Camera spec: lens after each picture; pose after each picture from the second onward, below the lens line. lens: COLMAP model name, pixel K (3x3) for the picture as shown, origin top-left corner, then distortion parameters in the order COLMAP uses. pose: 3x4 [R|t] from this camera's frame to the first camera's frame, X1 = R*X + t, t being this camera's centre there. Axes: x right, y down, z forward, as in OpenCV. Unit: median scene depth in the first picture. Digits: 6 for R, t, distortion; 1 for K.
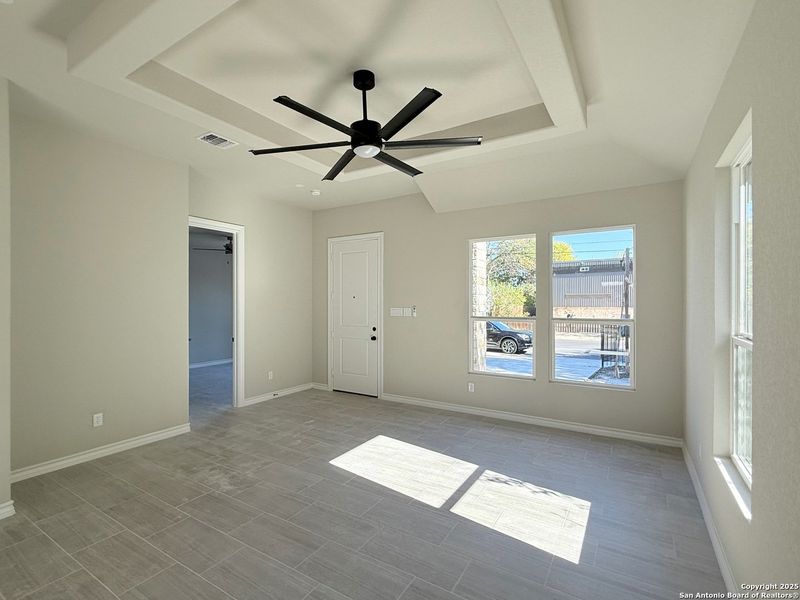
lens RADIAL K [[387.2, 0, 395.0], [0, 387.2, 303.3], [0, 0, 1]] dist [0.001420, 0.002019]
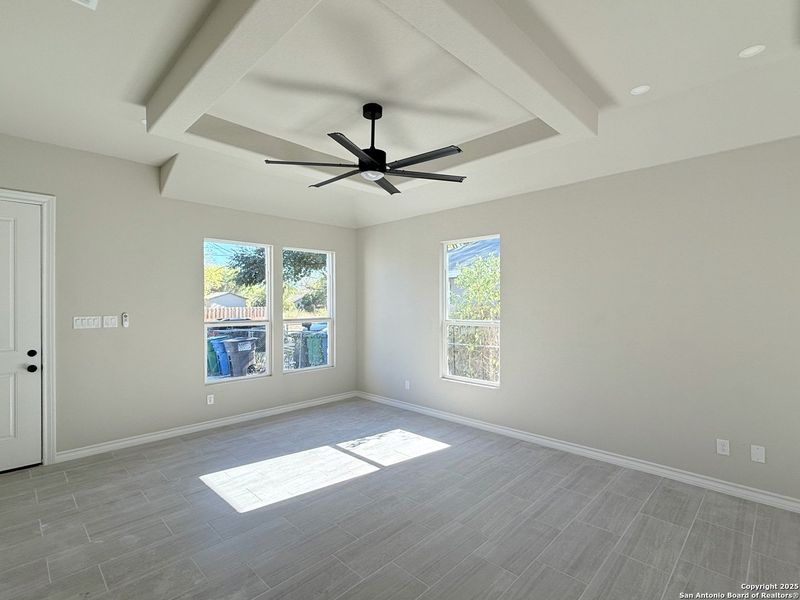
lens RADIAL K [[387.2, 0, 414.4], [0, 387.2, 302.7], [0, 0, 1]] dist [0.001420, 0.002019]
pose [[0.201206, -0.002889, 0.979545, -0.776929], [0.005786, 0.999982, 0.001761, -0.014270], [-0.979532, 0.005313, 0.201219, 0.439411]]
